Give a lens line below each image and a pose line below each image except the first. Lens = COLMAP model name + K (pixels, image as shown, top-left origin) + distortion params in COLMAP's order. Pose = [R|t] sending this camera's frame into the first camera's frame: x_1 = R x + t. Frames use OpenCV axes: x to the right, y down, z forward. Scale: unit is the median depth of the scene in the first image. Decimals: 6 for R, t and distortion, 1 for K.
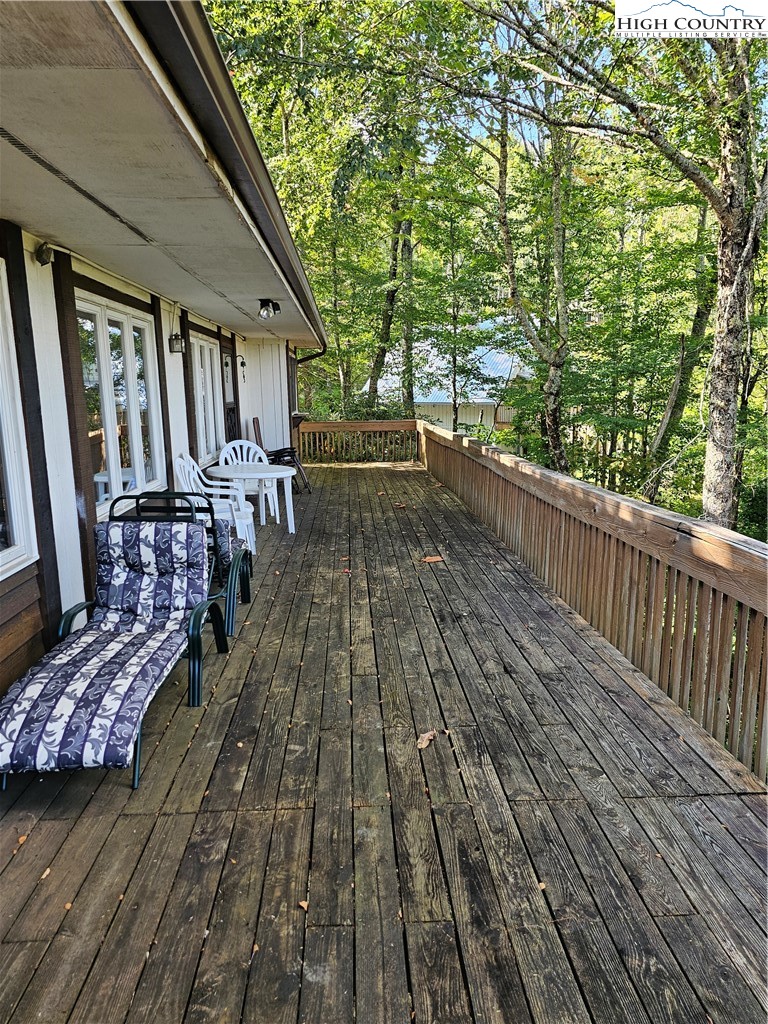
lens RADIAL K [[738.6, 0, 384.7], [0, 738.6, 524.7], [0, 0, 1]] dist [0.067651, -0.068656]
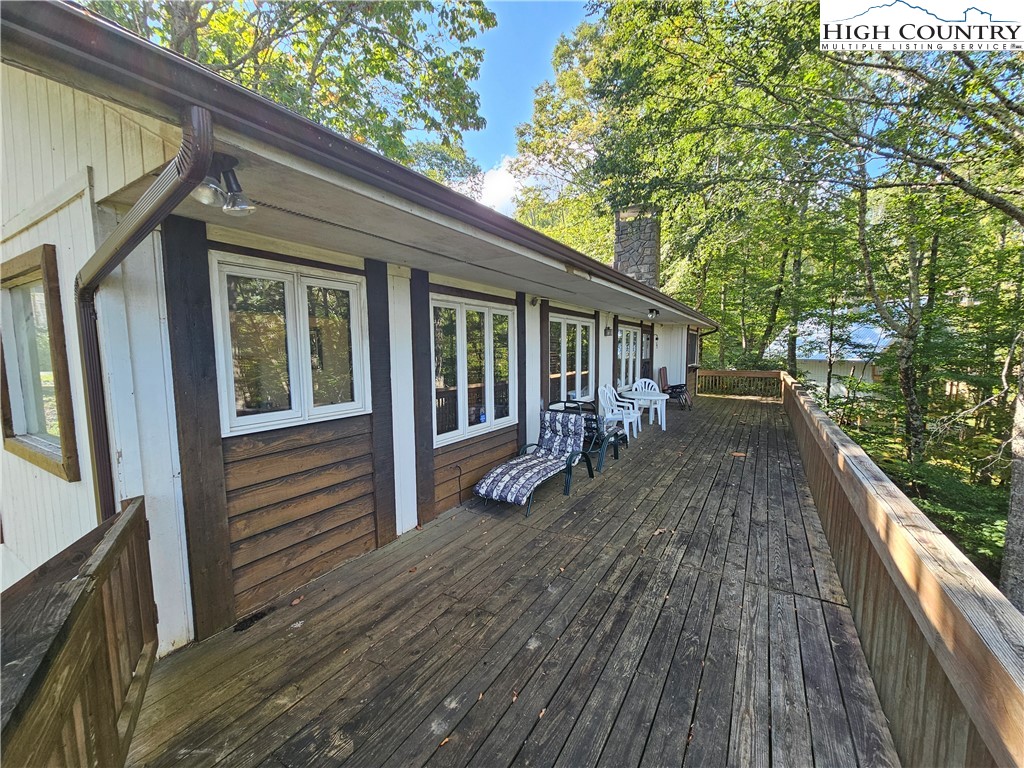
lens RADIAL K [[421.1, 0, 516.4], [0, 421.1, 385.8], [0, 0, 1]] dist [-0.003147, 0.000489]
pose [[0.831049, 0.061146, -0.552828, 0.286521], [-0.110903, 0.992197, -0.056974, 0.003777], [0.545031, 0.108658, 0.831345, -0.170068]]
